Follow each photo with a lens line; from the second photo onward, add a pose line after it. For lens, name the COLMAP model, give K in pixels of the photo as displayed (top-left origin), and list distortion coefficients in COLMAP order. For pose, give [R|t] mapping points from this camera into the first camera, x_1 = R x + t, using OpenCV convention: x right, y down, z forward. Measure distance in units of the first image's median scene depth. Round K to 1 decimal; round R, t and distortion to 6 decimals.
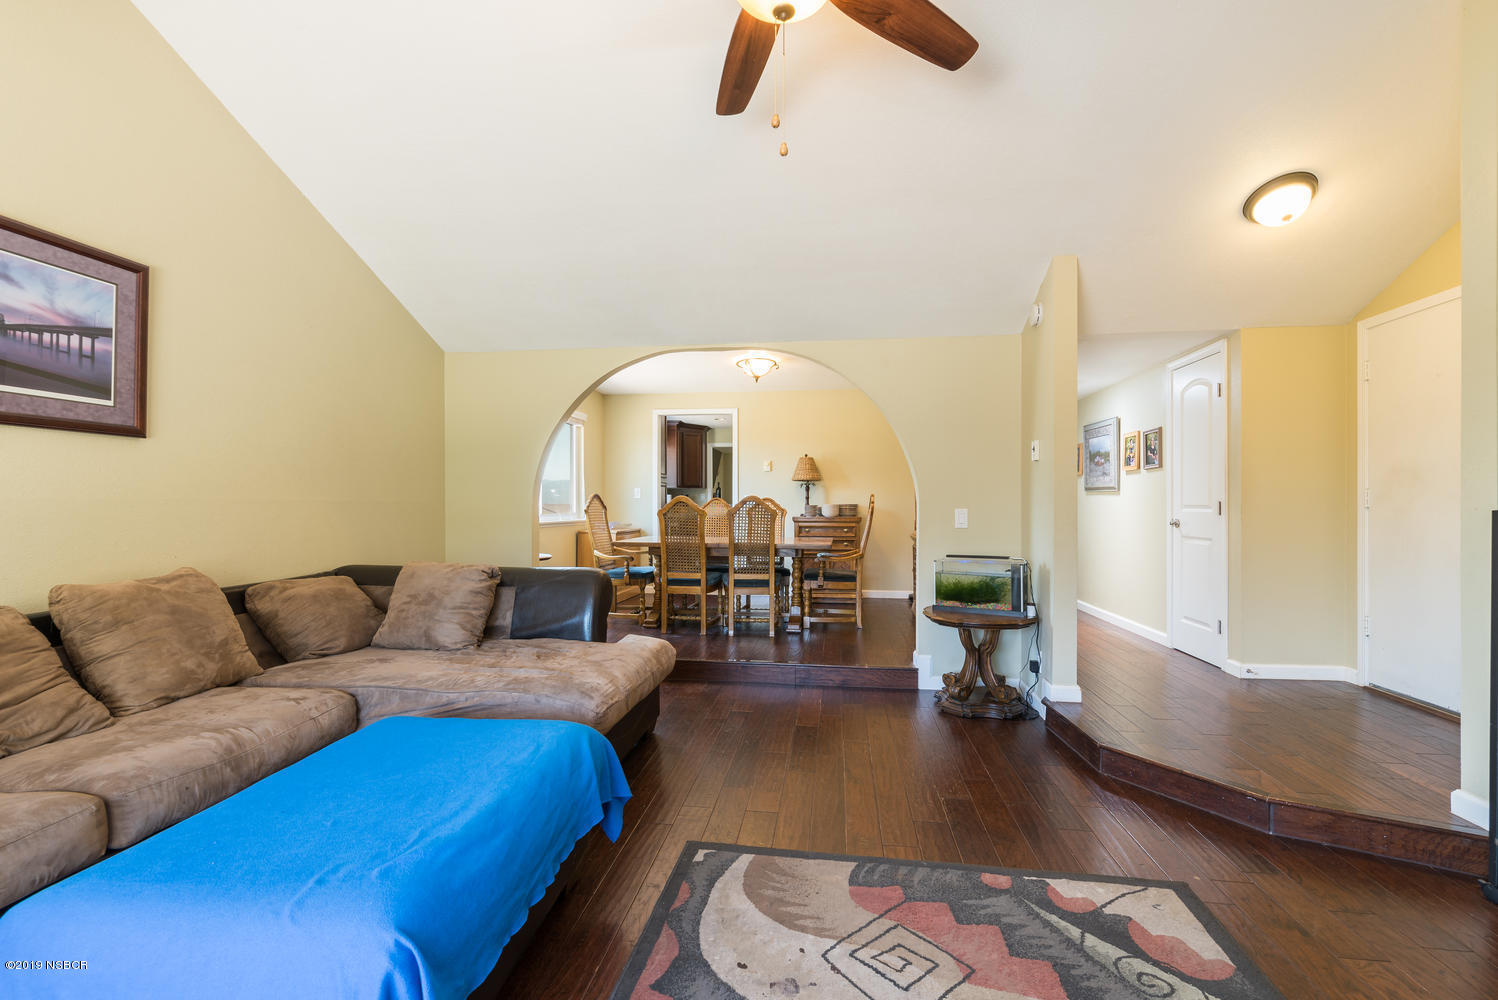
lens RADIAL K [[644.1, 0, 752.5], [0, 644.1, 502.2], [0, 0, 1]] dist [0.003738, -0.002194]
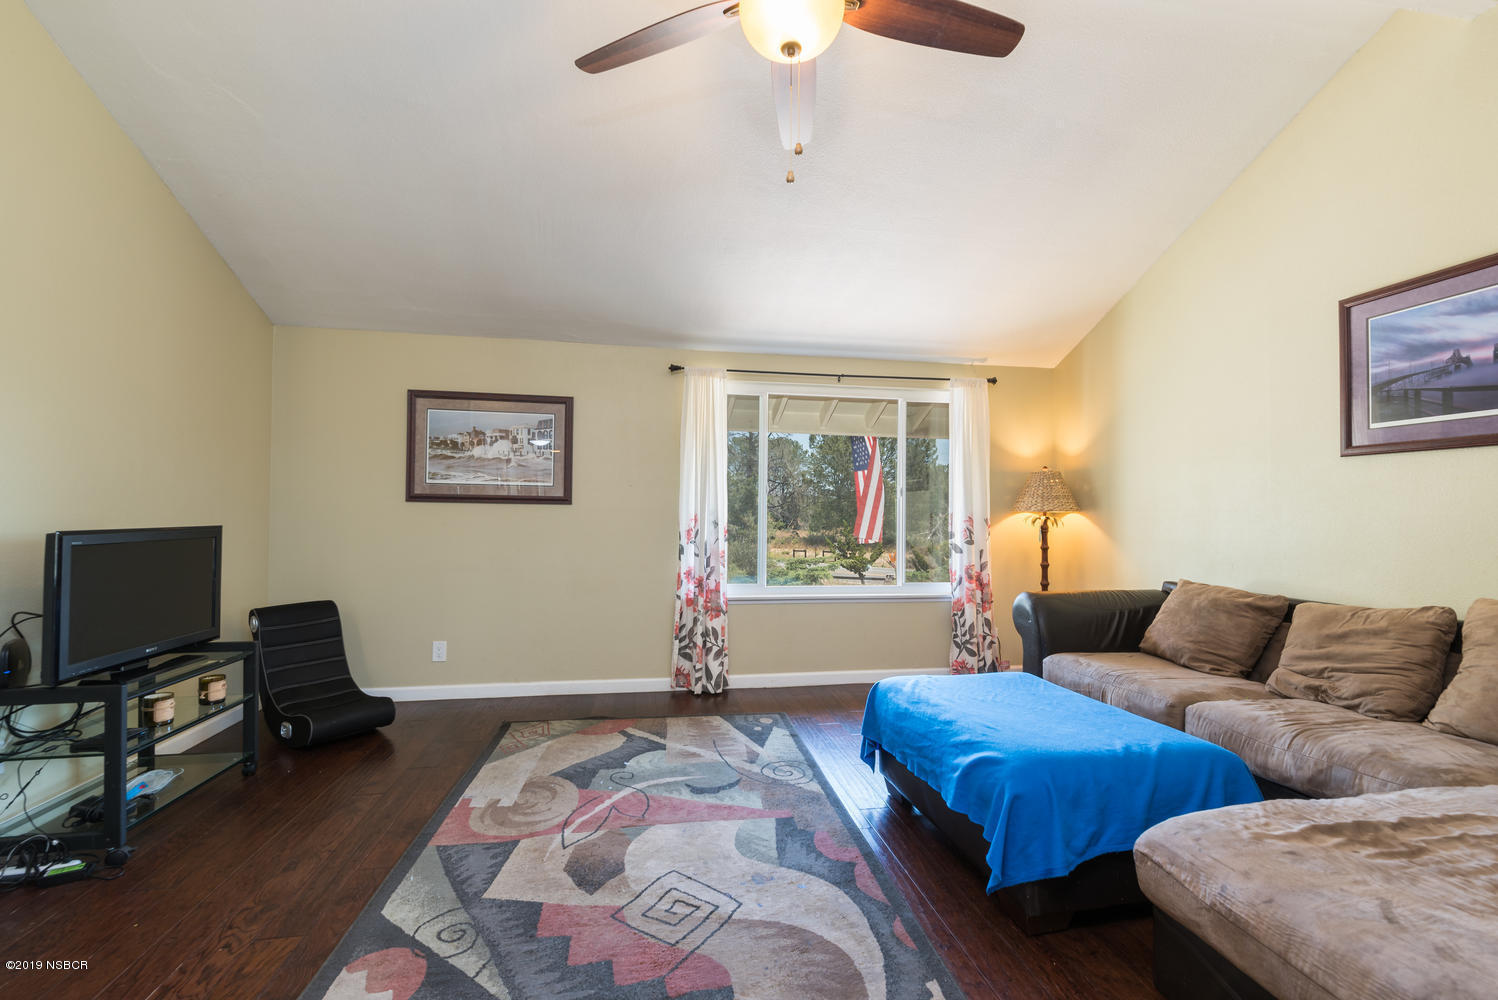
lens RADIAL K [[644.1, 0, 749.0], [0, 644.1, 503.2], [0, 0, 1]] dist [0.003738, -0.002194]
pose [[-0.956515, -0.014729, -0.291312, 0.414344], [-0.009642, 0.999775, -0.018893, 0.009788], [0.291525, -0.015263, -0.956441, 1.984899]]
